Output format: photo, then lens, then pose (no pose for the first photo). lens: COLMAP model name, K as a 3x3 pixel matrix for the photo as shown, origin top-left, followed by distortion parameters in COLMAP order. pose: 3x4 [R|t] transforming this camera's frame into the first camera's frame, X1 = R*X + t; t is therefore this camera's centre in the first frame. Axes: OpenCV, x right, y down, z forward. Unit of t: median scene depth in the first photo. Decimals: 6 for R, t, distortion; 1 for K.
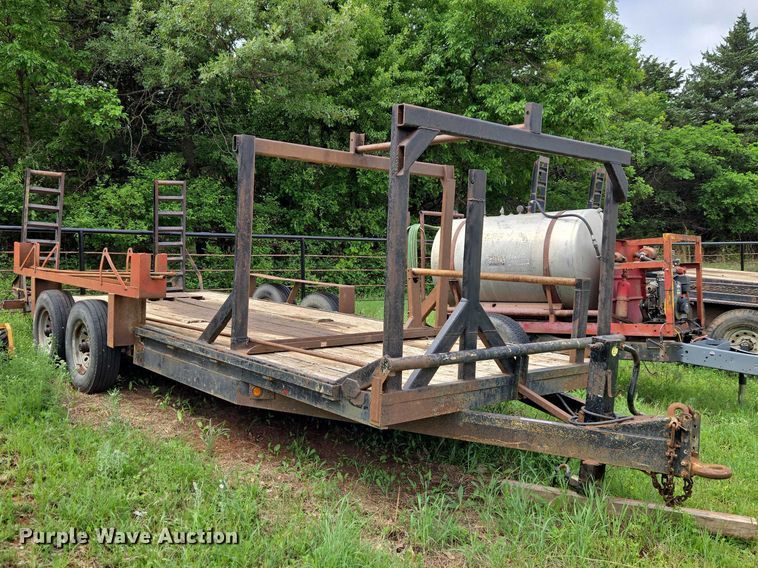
lens RADIAL K [[677.6, 0, 343.8], [0, 677.6, 270.7], [0, 0, 1]] dist [0.107774, -0.120874]
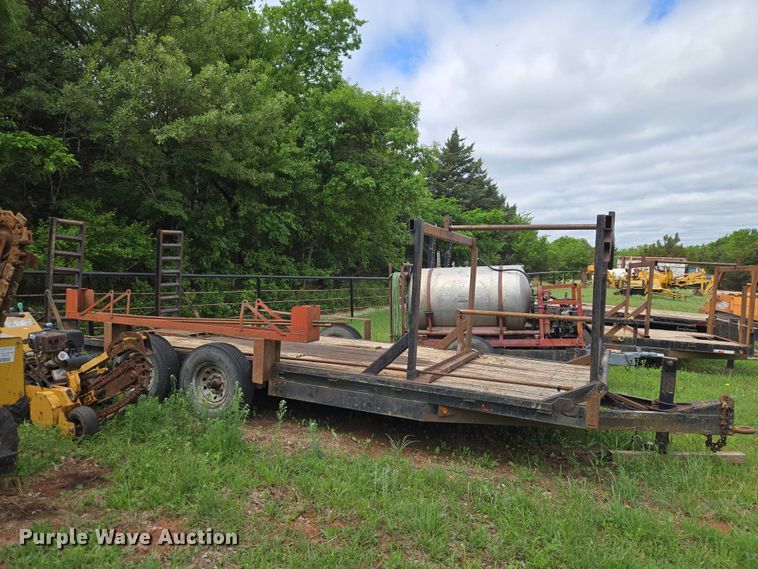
lens RADIAL K [[507.5, 0, 374.4], [0, 507.5, 287.2], [0, 0, 1]] dist [0.063518, -0.043575]
pose [[0.904376, -0.009427, 0.426633, -0.393716], [0.010327, 0.999947, 0.000205, -0.039840], [-0.426612, 0.004220, 0.904425, 0.082469]]
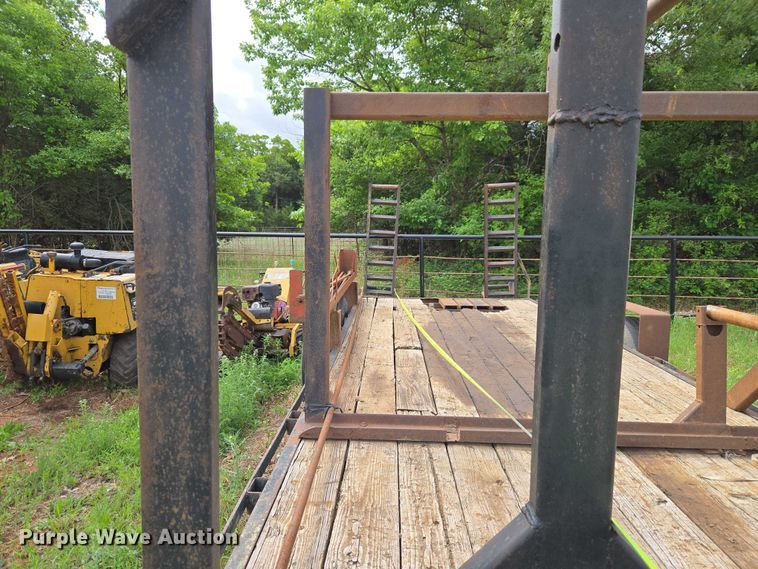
lens RADIAL K [[507.5, 0, 374.4], [0, 507.5, 287.2], [0, 0, 1]] dist [0.063518, -0.043575]
pose [[0.745061, 0.049258, -0.665175, 0.130910], [-0.015548, 0.998281, 0.056510, -0.027312], [0.666815, -0.031762, 0.744546, 0.413453]]
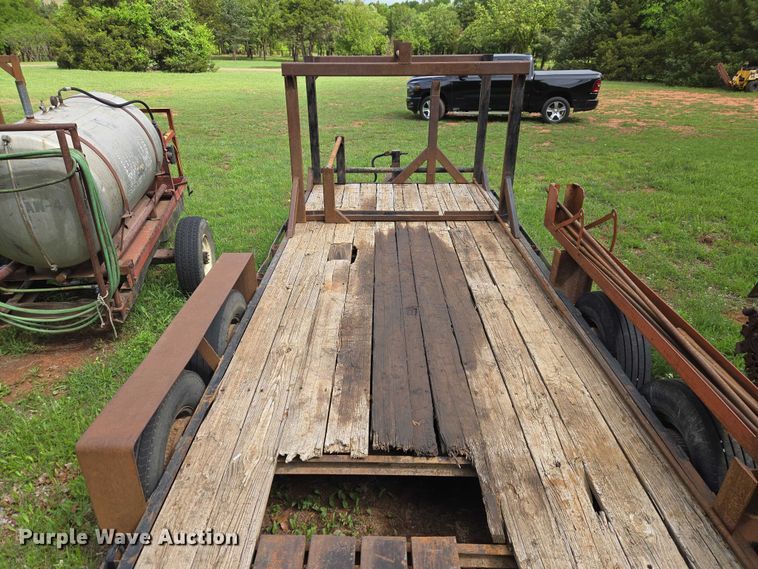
lens RADIAL K [[507.5, 0, 374.4], [0, 507.5, 287.2], [0, 0, 1]] dist [0.063518, -0.043575]
pose [[-0.760889, -0.314658, 0.567485, -0.378781], [0.005715, 0.871273, 0.490765, -0.186073], [-0.648857, 0.376661, -0.661144, 1.210113]]
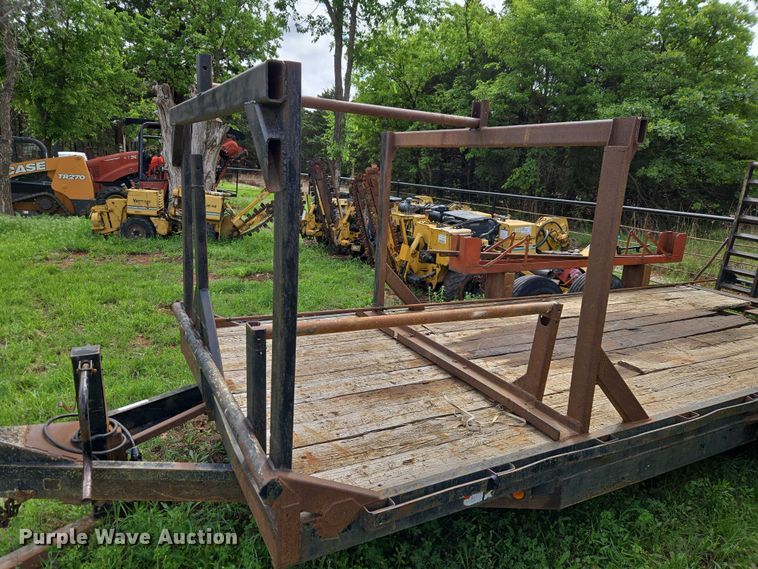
lens RADIAL K [[507.5, 0, 374.4], [0, 507.5, 287.2], [0, 0, 1]] dist [0.063518, -0.043575]
pose [[-0.199866, 0.178235, -0.963476, 0.444015], [-0.112998, 0.972562, 0.203357, -0.071522], [0.973286, 0.149515, -0.174242, 0.706693]]
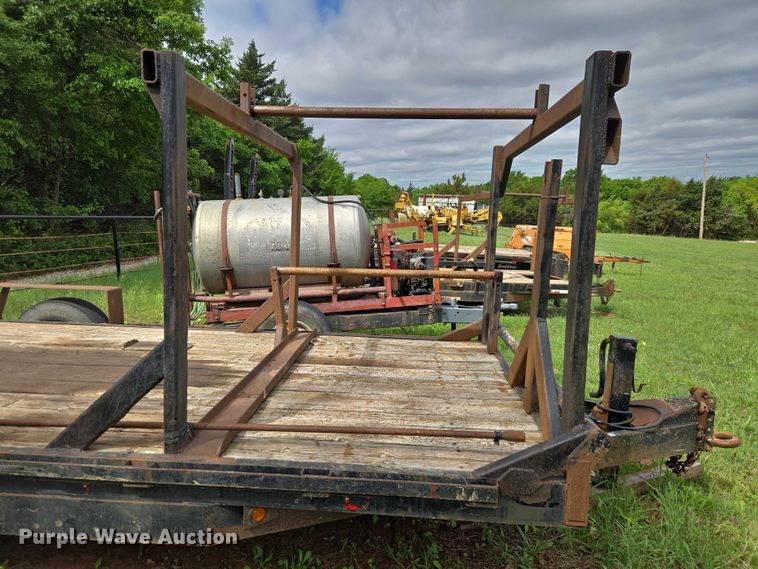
lens RADIAL K [[510.1, 0, 374.4], [0, 510.1, 293.3], [0, 0, 1]] dist [0.057853, -0.045445]
pose [[0.687290, -0.119780, 0.716440, -0.206071], [0.030378, 0.990187, 0.136405, -0.041172], [-0.725748, -0.071986, 0.684184, 0.365807]]
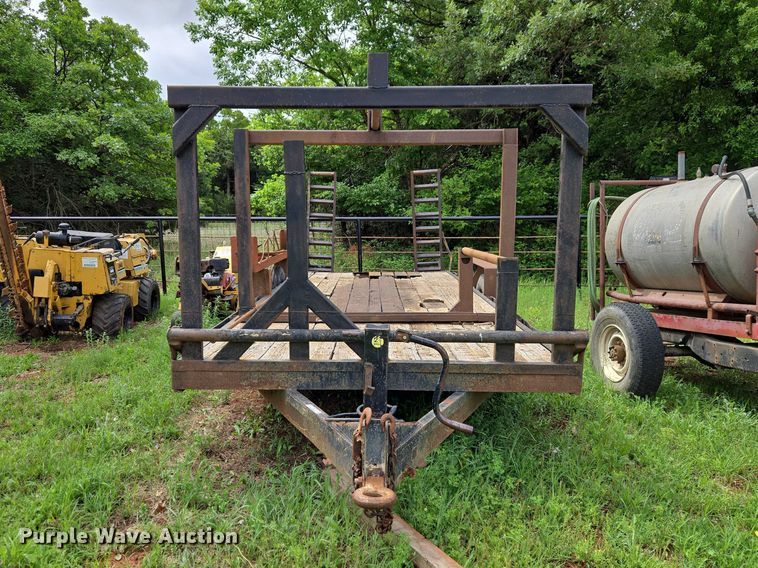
lens RADIAL K [[628.6, 0, 362.7], [0, 628.6, 296.5], [0, 0, 1]] dist [0.081420, -0.066194]
pose [[0.756353, 0.045436, -0.652584, 0.428068], [-0.002744, 0.997797, 0.066291, 0.005133], [0.654158, -0.048349, 0.754811, 0.198645]]
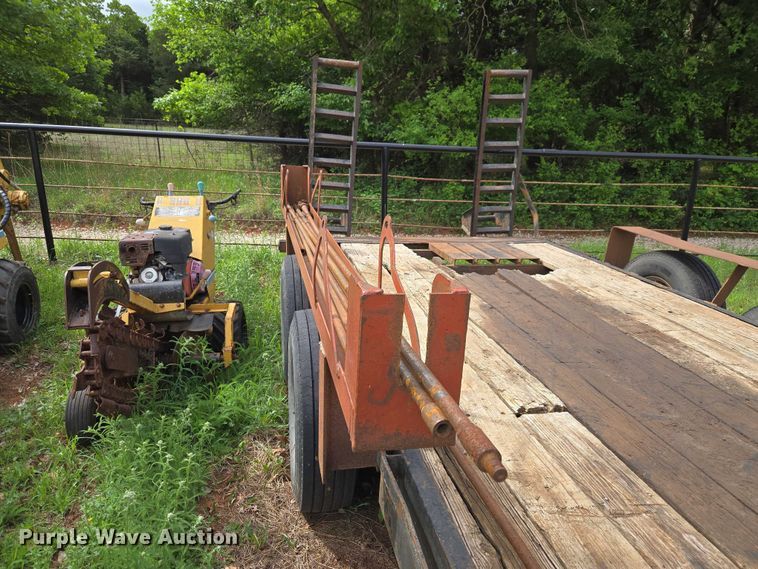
lens RADIAL K [[510.1, 0, 374.4], [0, 510.1, 293.3], [0, 0, 1]] dist [0.057853, -0.045445]
pose [[0.884687, 0.146758, -0.442484, -0.143714], [-0.038946, 0.969105, 0.243554, -0.046365], [0.464557, -0.198236, 0.863070, 0.574601]]
